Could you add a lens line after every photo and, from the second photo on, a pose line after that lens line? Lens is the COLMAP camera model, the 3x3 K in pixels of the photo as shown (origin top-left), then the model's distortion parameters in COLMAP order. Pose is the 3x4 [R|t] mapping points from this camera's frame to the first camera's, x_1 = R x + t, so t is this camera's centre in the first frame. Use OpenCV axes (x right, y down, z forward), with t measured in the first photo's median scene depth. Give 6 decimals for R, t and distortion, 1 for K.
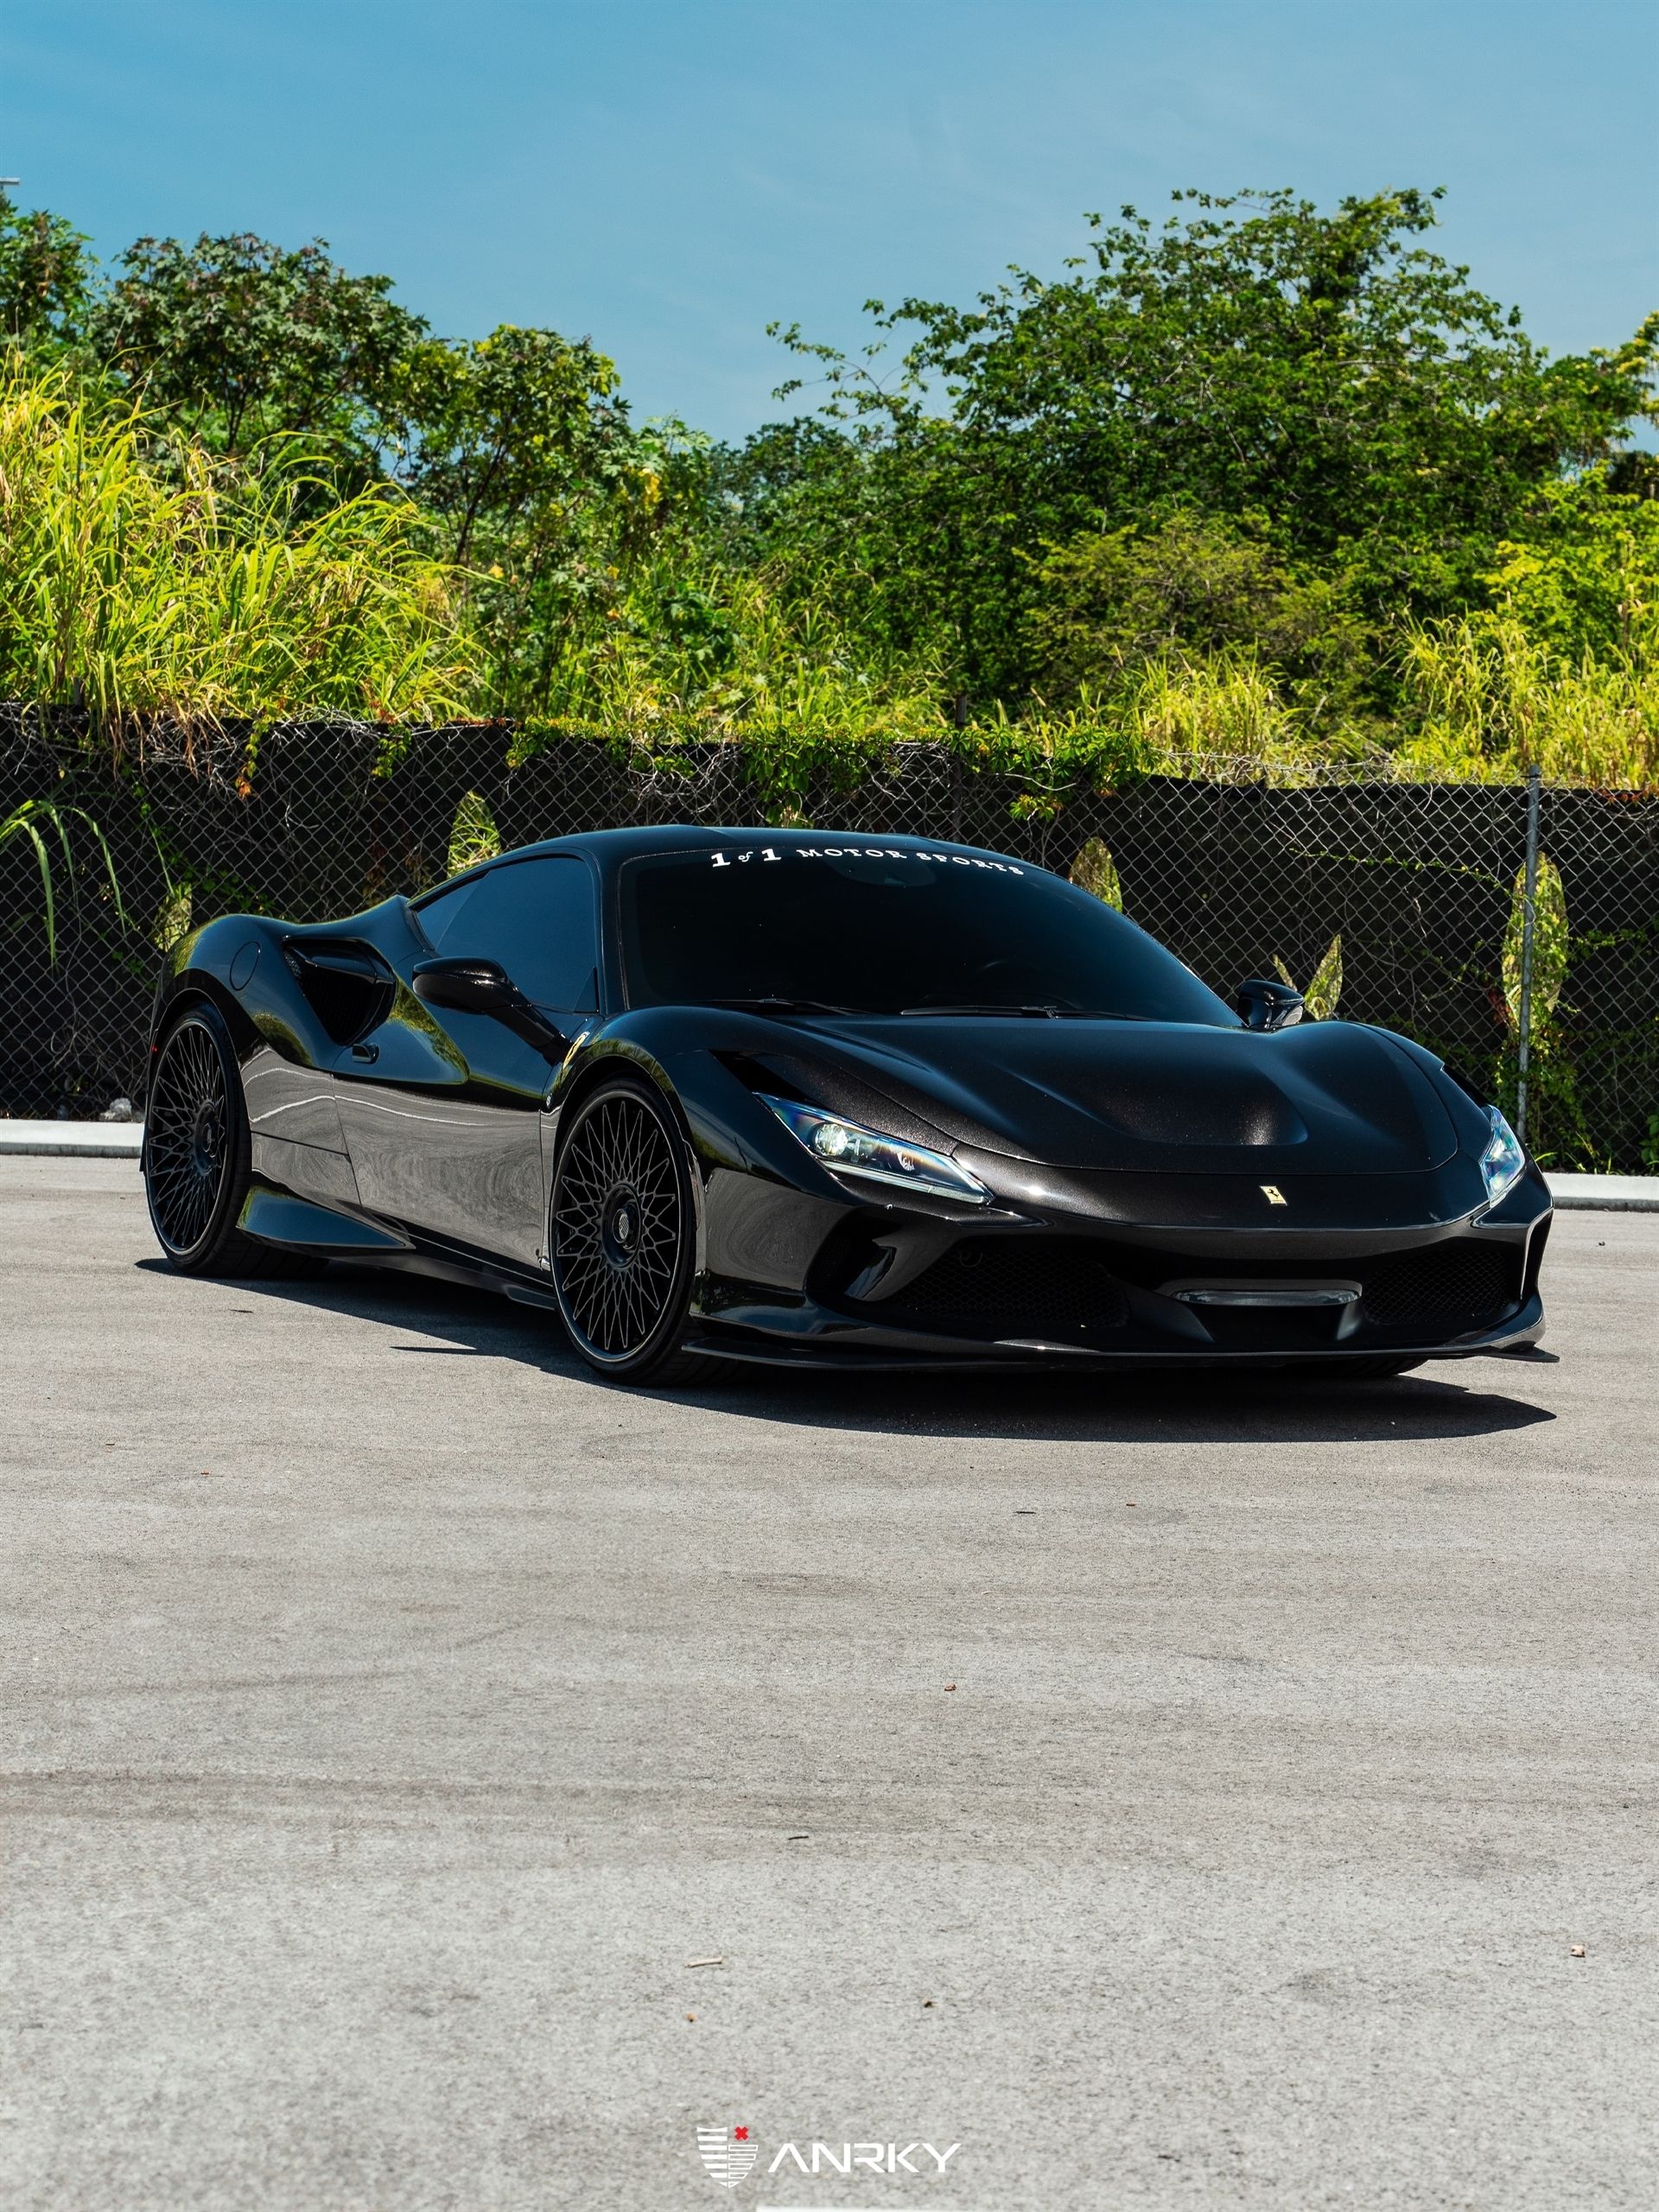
lens RADIAL K [[7121.3, 0, 829.5], [0, 7121.3, 1106.0], [0, 0, 1]] dist [0.285873, 4.170239]
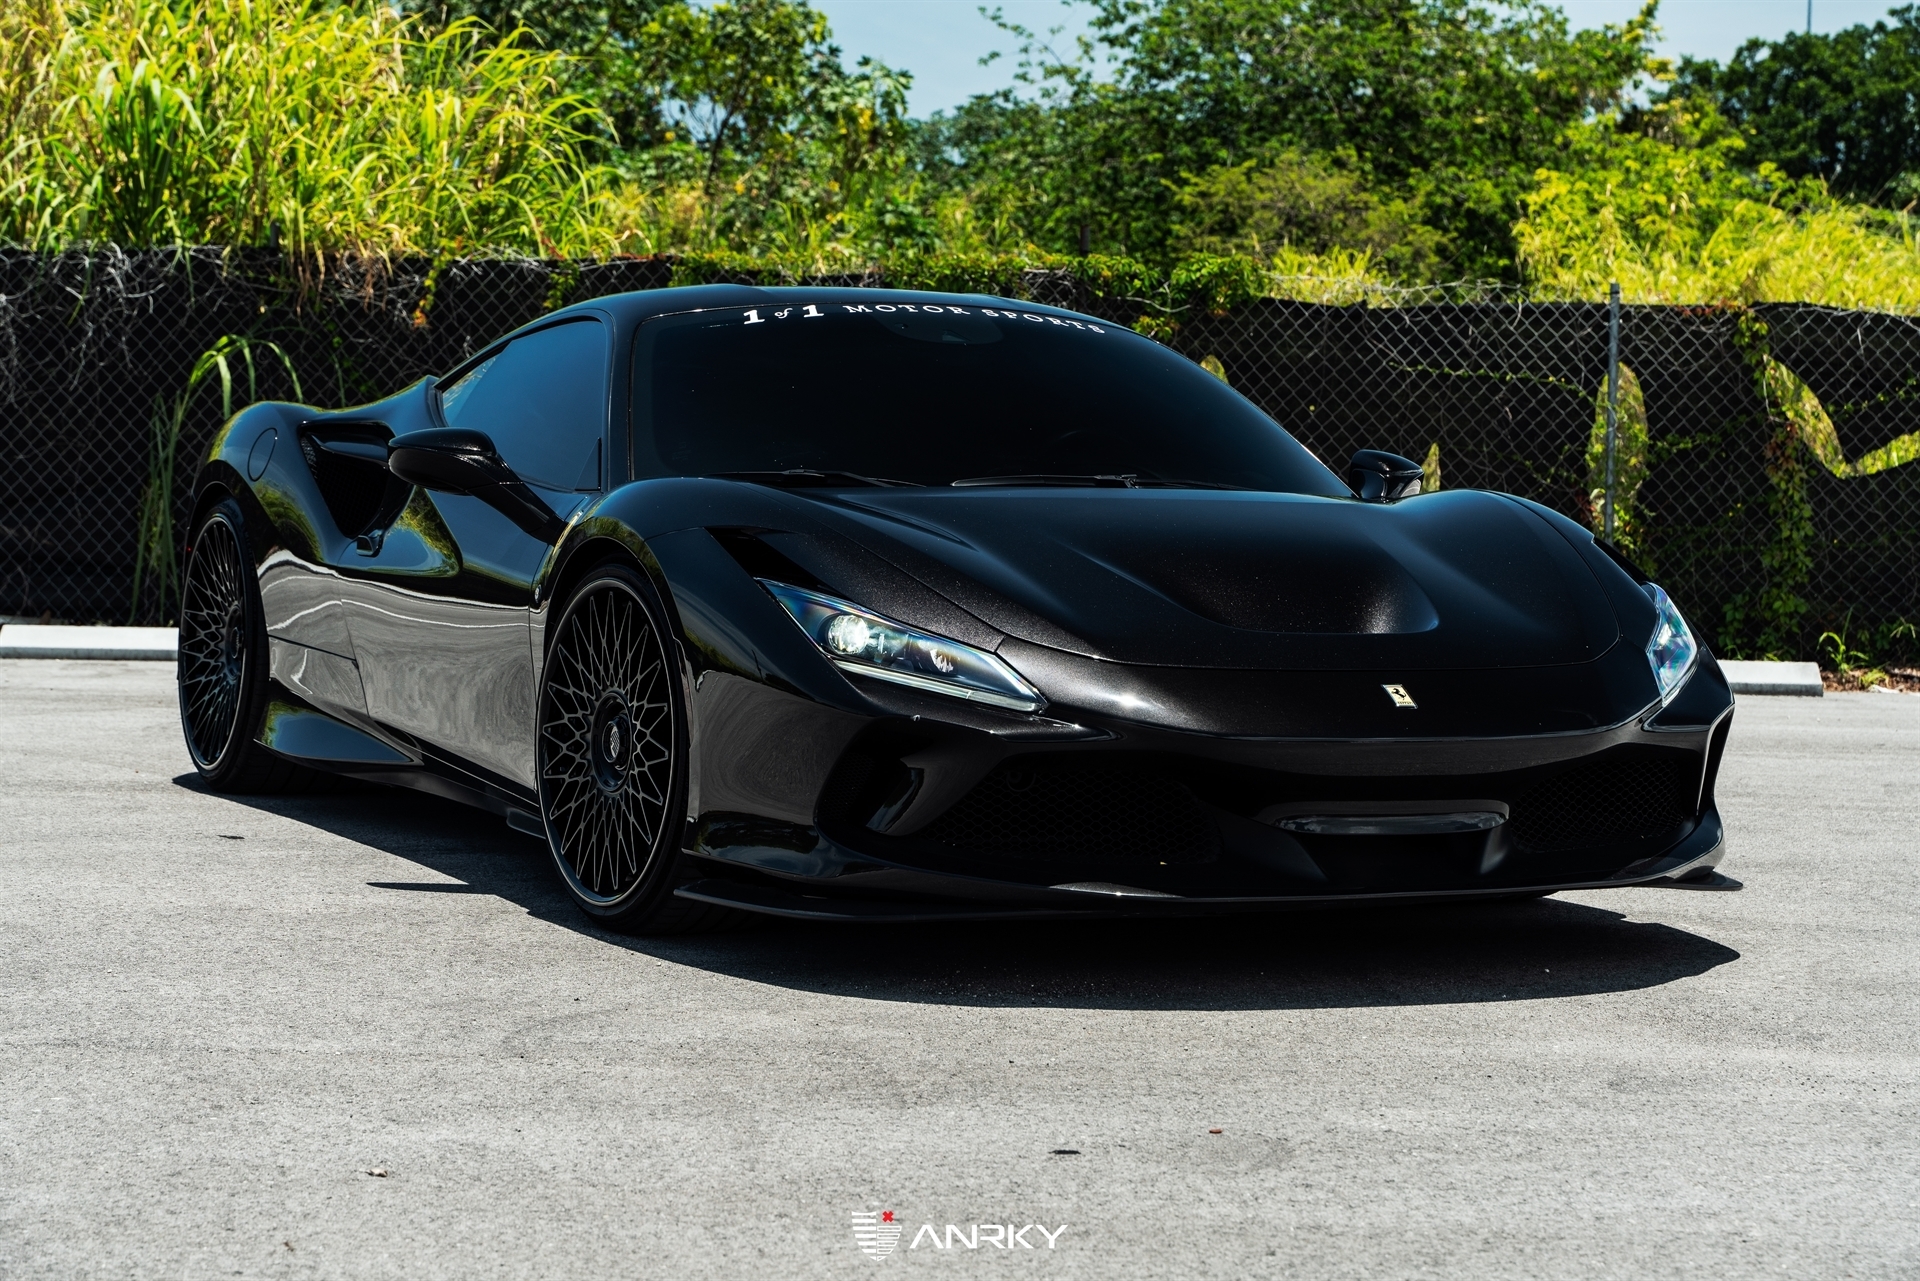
lens RADIAL K [[4652.0, 0, 960.0], [0, 4652.0, 640.5], [0, 0, 1]] dist [0.103316, -0.042407]
pose [[0.999621, -0.013533, -0.023969, 0.015705], [0.013648, 0.999896, 0.004650, 0.001935], [0.023904, -0.004975, 0.999702, 0.292673]]
